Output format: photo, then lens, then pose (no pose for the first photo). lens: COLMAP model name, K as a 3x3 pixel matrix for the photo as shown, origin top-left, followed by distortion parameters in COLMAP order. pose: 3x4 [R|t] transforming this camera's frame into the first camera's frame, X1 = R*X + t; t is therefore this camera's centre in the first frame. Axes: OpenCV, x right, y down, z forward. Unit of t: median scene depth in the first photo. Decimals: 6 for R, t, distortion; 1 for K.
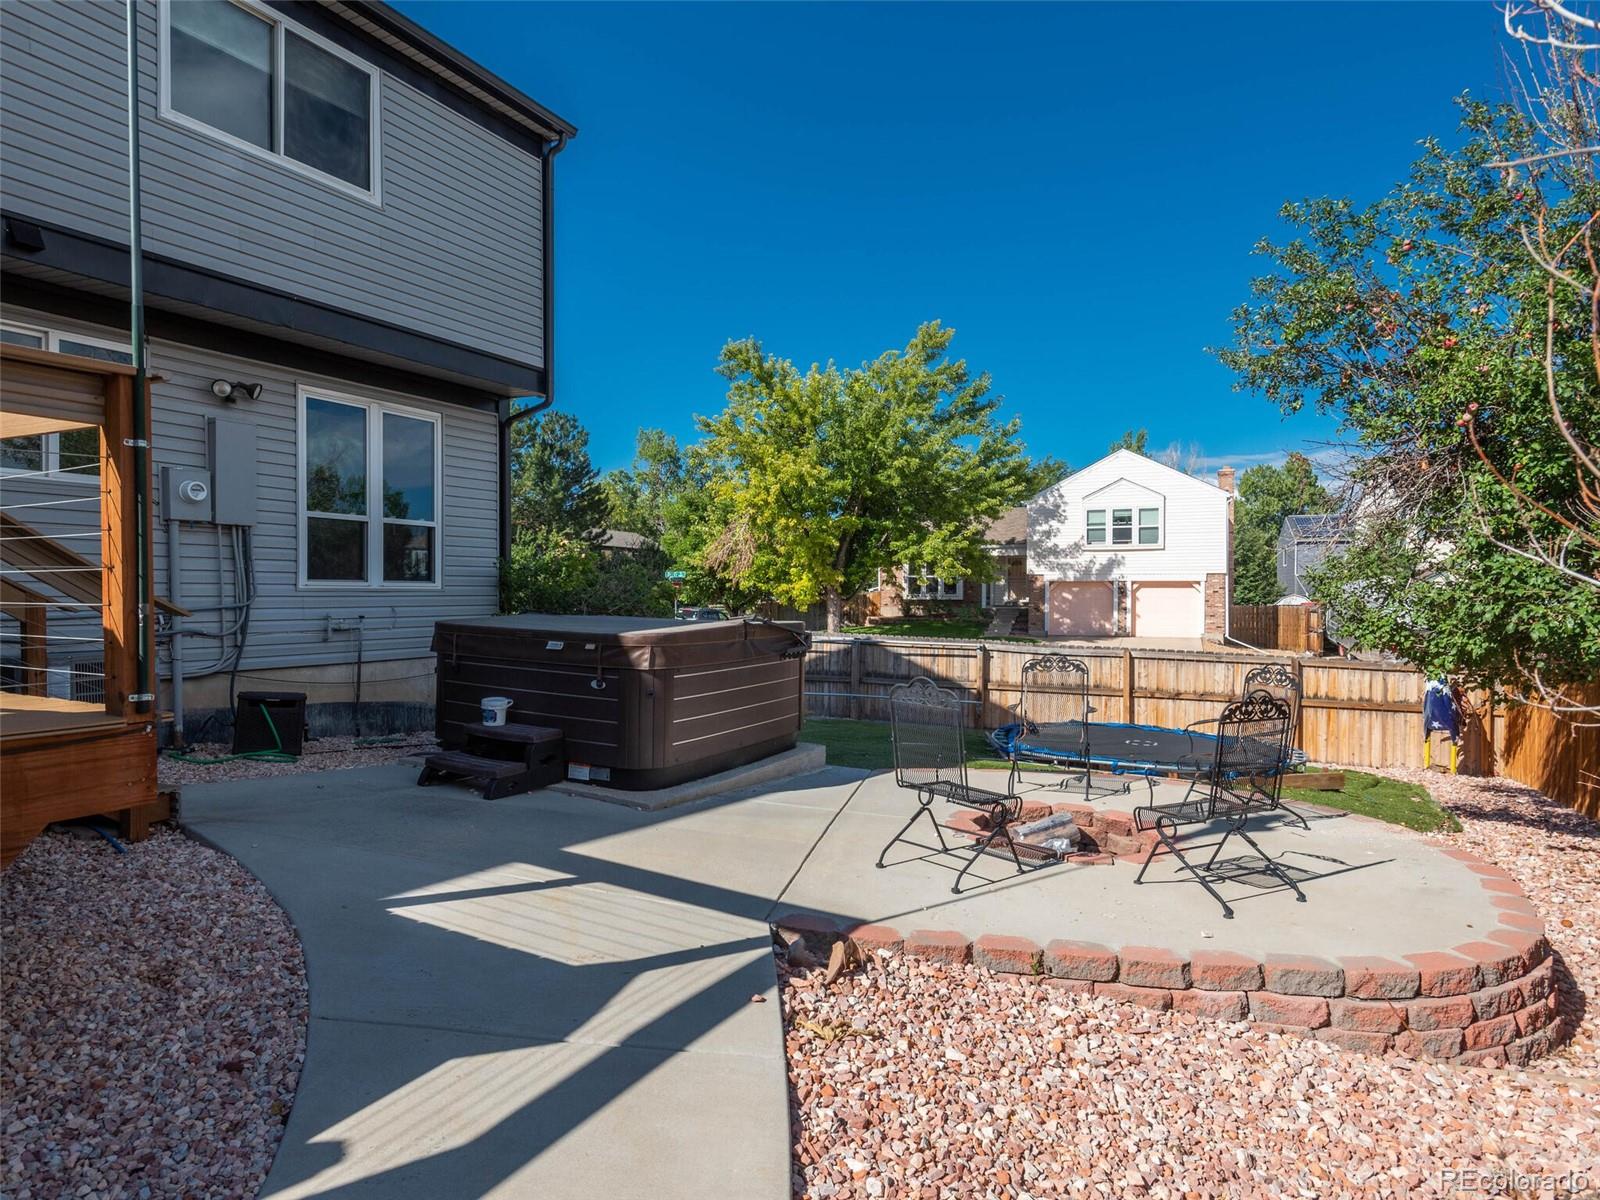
lens RADIAL K [[924.2, 0, 800.0], [0, 924.2, 600.0], [0, 0, 1]] dist [-0.000147, -0.000113]
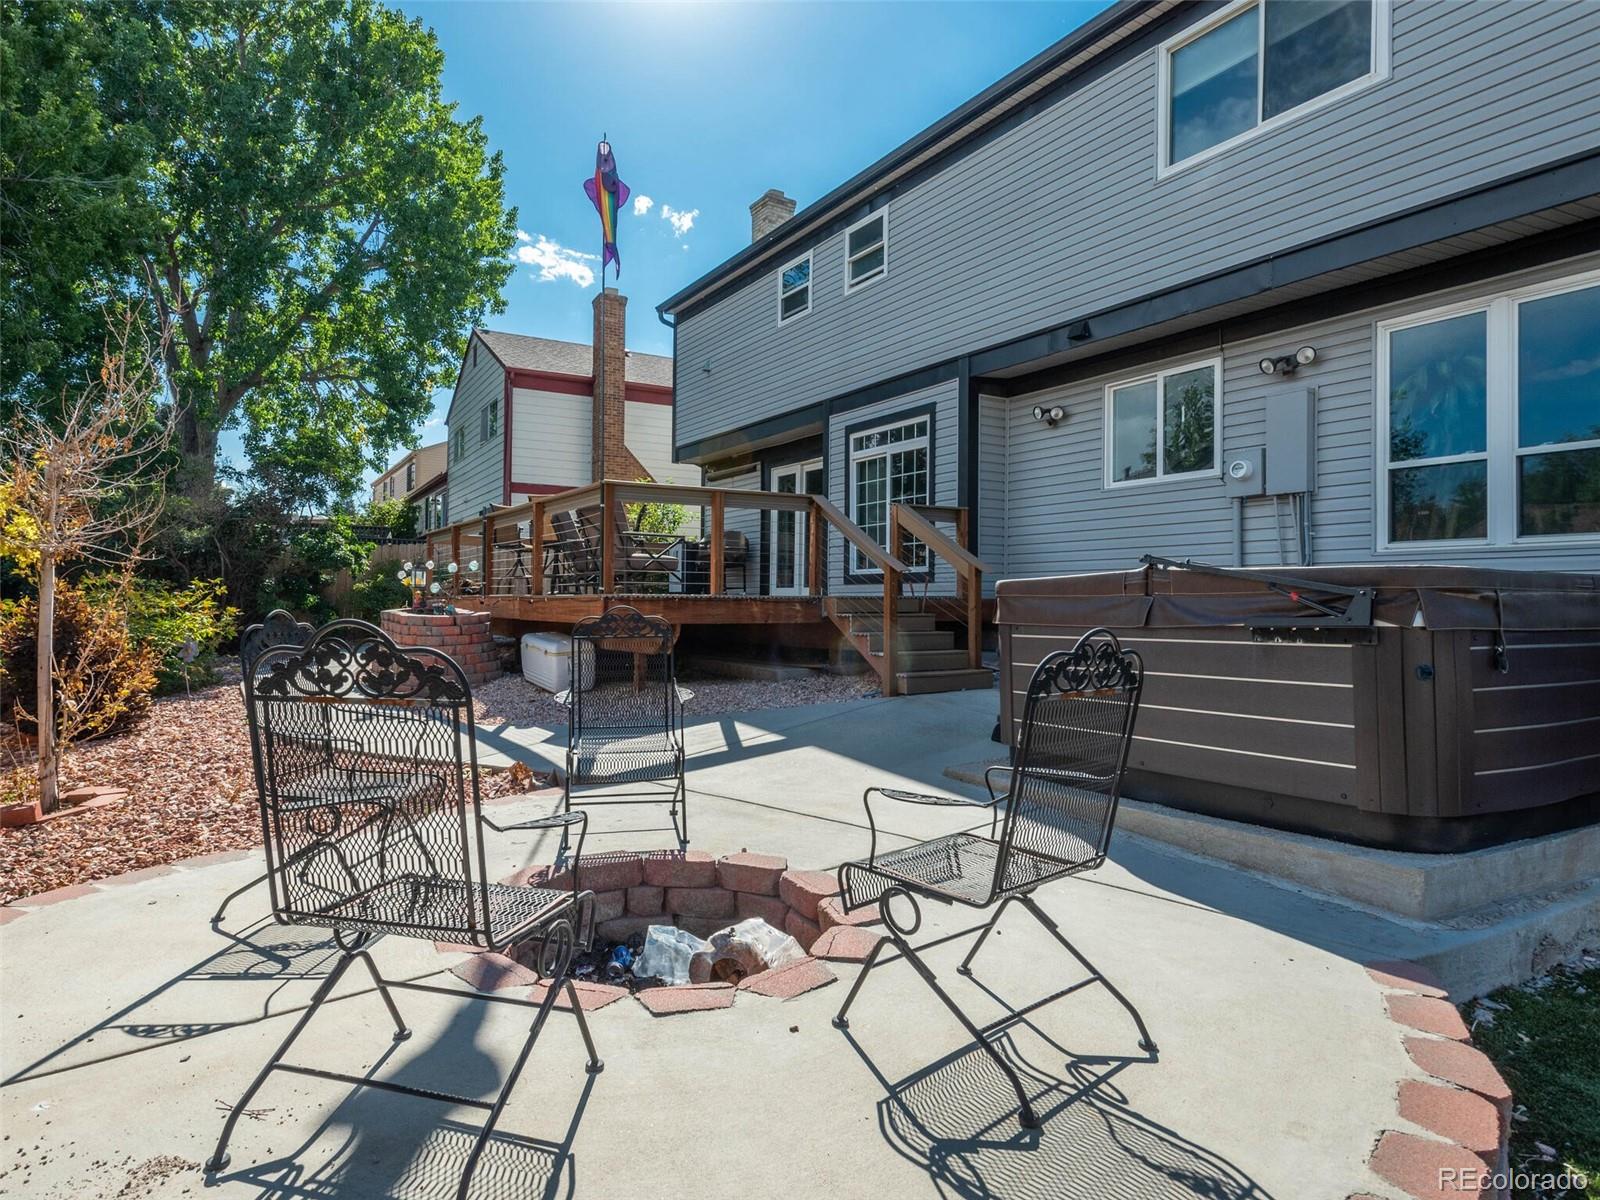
lens RADIAL K [[980.8, 0, 800.0], [0, 980.8, 600.0], [0, 0, 1]] dist [0.003605, 0.000640]
pose [[-0.504953, -0.011229, -0.863074, 0.613477], [-0.009878, 0.999925, -0.007230, 0.051412], [0.863090, 0.004875, -0.505026, 1.114210]]
